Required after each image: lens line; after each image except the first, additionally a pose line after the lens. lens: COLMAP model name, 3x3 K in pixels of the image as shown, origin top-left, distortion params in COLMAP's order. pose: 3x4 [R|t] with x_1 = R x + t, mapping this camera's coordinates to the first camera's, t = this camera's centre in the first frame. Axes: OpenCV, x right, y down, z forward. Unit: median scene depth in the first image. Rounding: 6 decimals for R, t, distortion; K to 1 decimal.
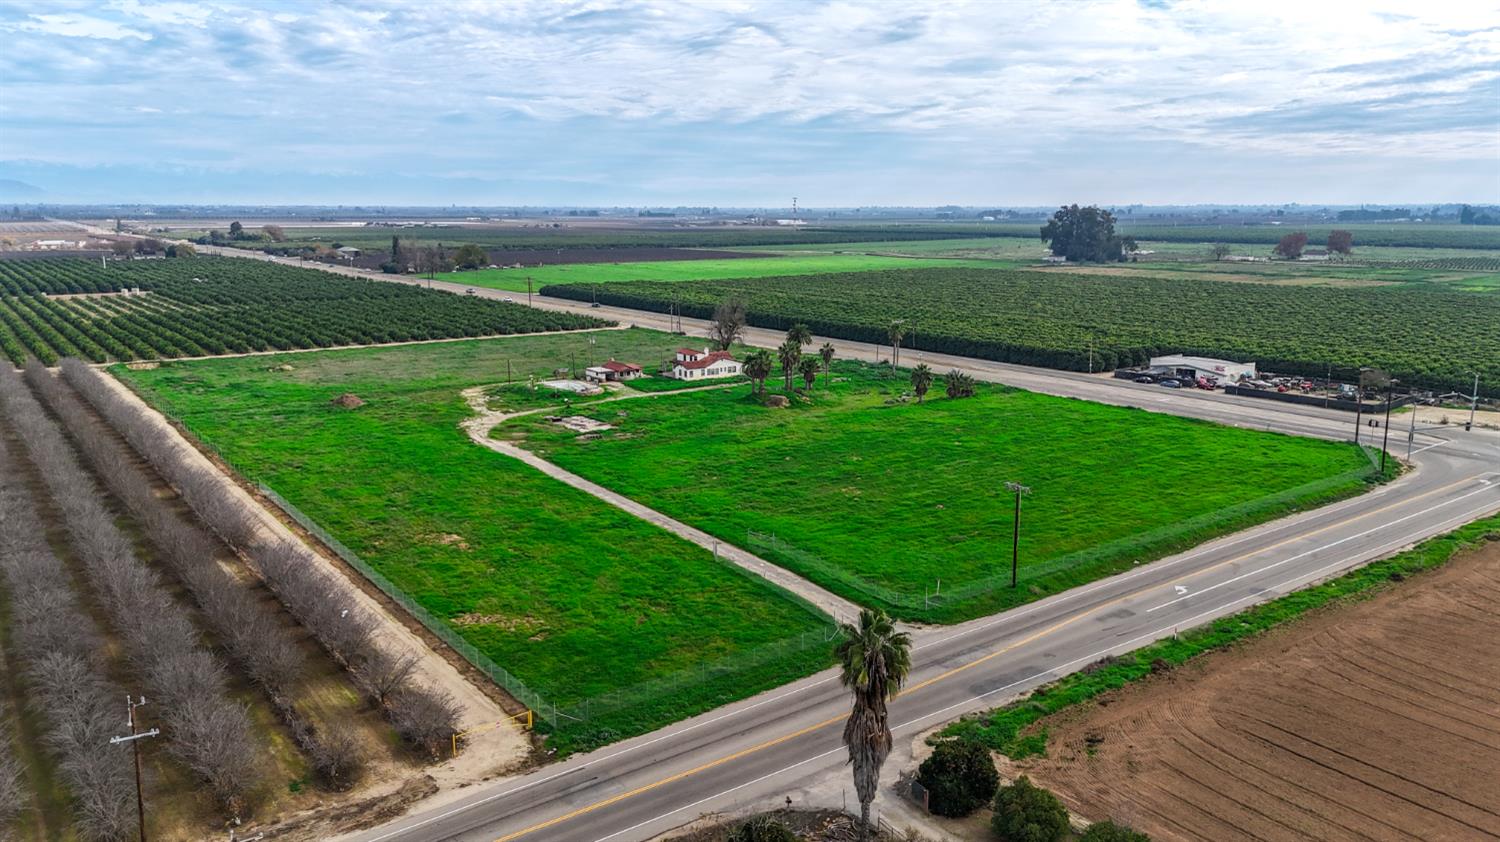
lens RADIAL K [[1104.1, 0, 748.0], [0, 1104.1, 424.8], [0, 0, 1]] dist [0.064083, -0.049929]
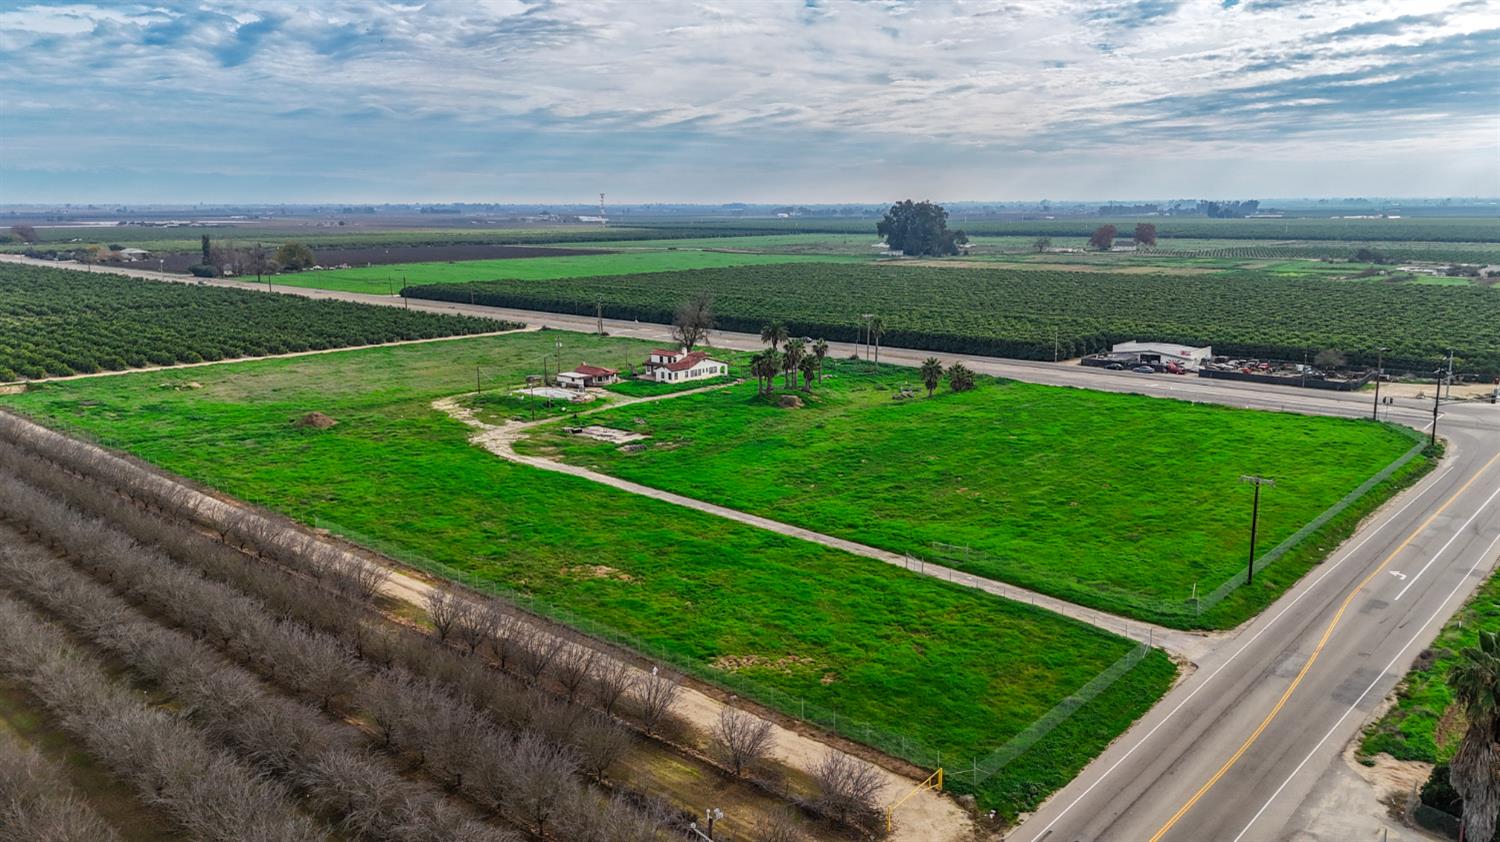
lens RADIAL K [[1104.1, 0, 747.5], [0, 1104.1, 417.1], [0, 0, 1]] dist [0.064083, -0.049929]
pose [[0.980573, -0.041715, 0.191668, -0.187952], [0.042554, 0.999094, -0.000262, -0.008880], [-0.191483, 0.008413, 0.981460, 0.065014]]
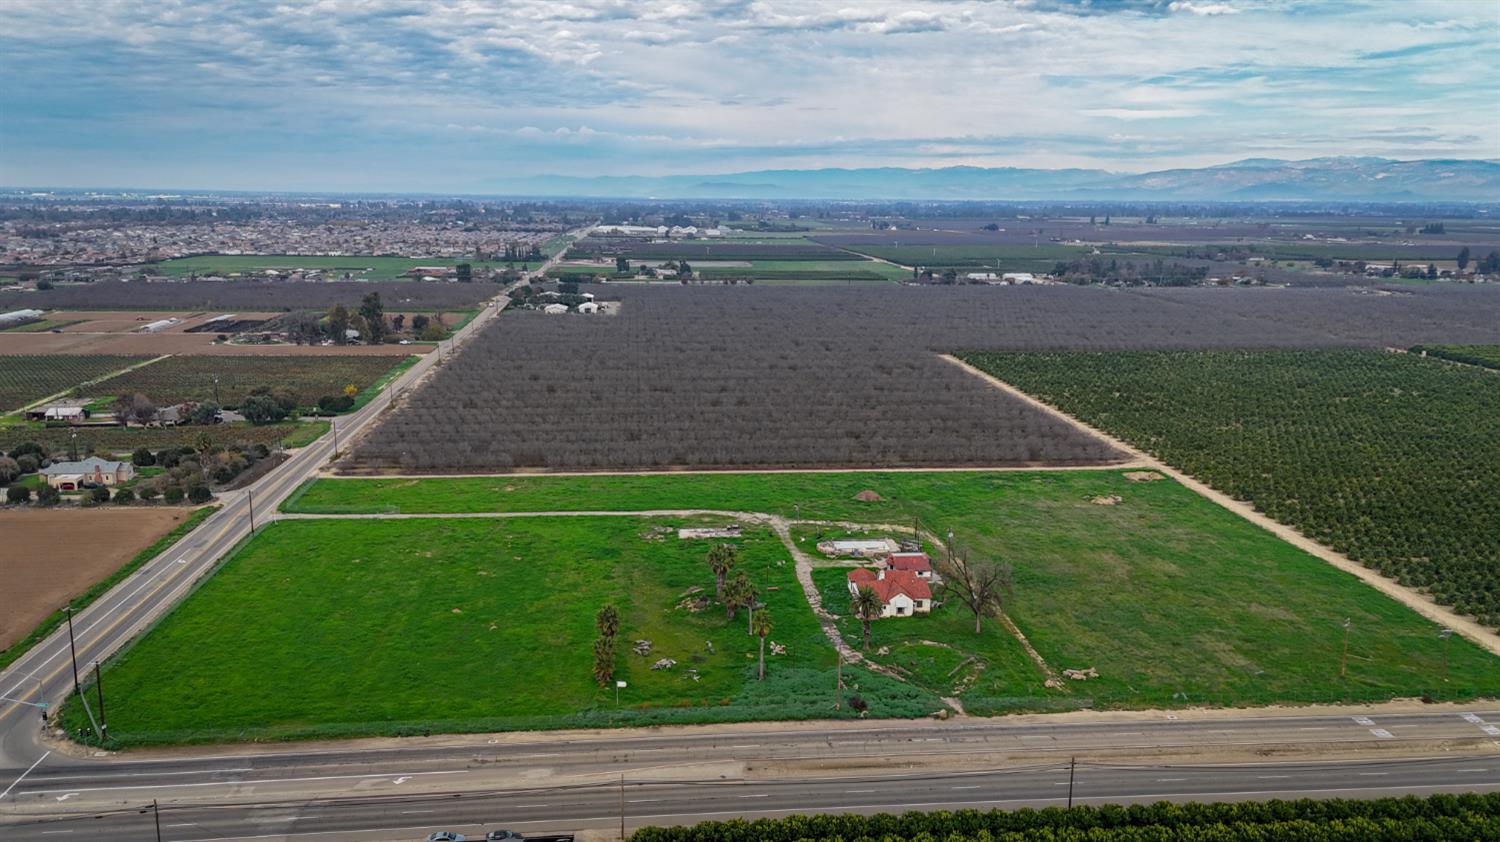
lens RADIAL K [[1104.1, 0, 754.8], [0, 1104.1, 417.8], [0, 0, 1]] dist [0.064083, -0.049929]
pose [[-0.515296, 0.168807, -0.840223, 0.788691], [-0.175748, 0.938758, 0.296387, -0.462912], [0.838798, 0.300394, -0.454071, 1.410536]]
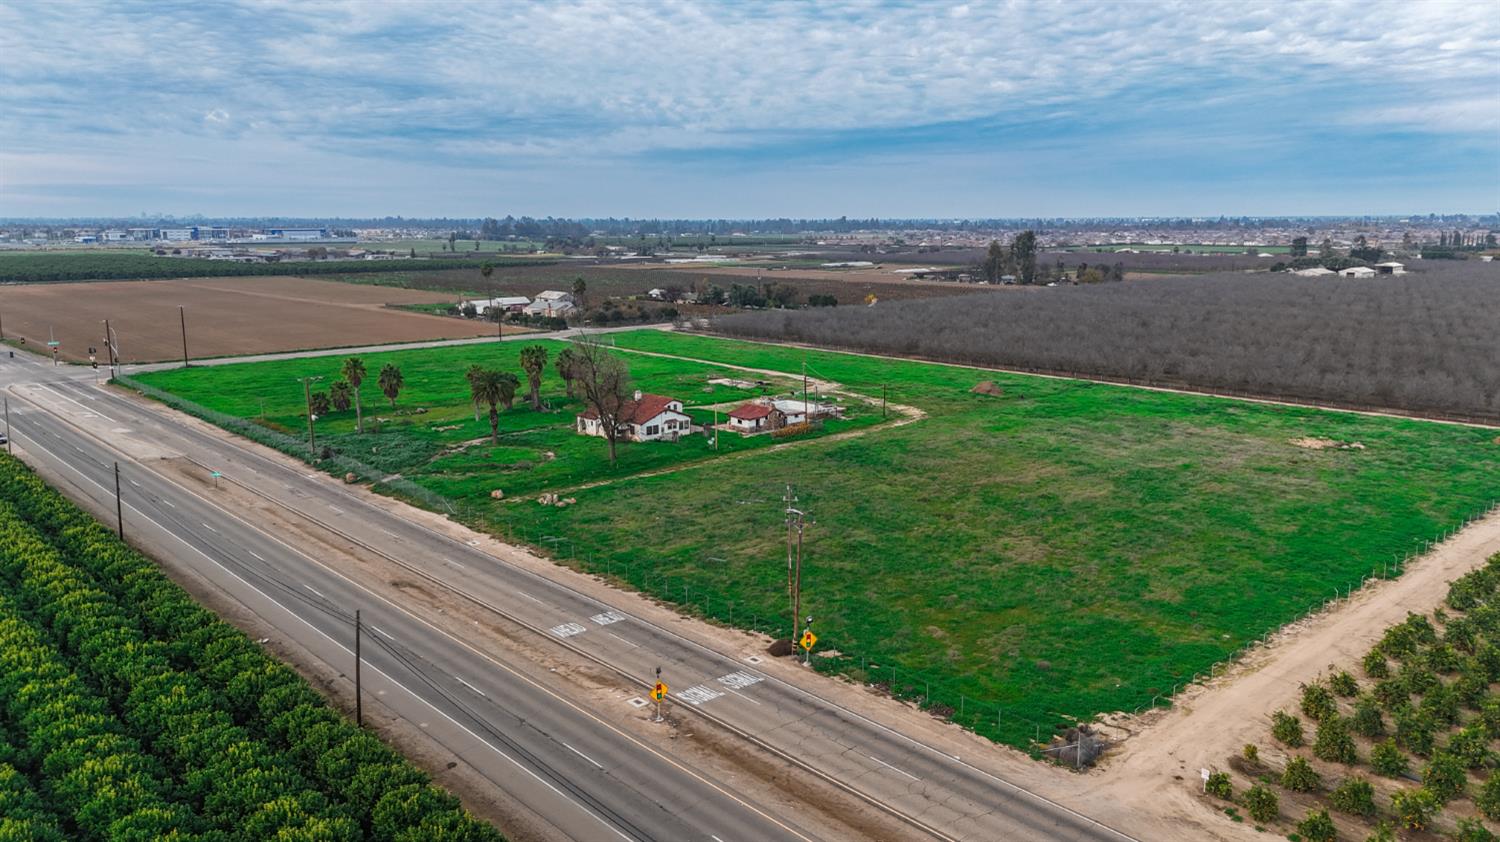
lens RADIAL K [[1104.1, 0, 750.0], [0, 1104.1, 421.4], [0, 0, 1]] dist [0.064083, -0.049929]
pose [[-0.992879, 0.027901, -0.115810, -0.033135], [-0.017852, 0.926352, 0.376236, -0.350217], [0.117778, 0.375624, -0.919258, 1.842985]]
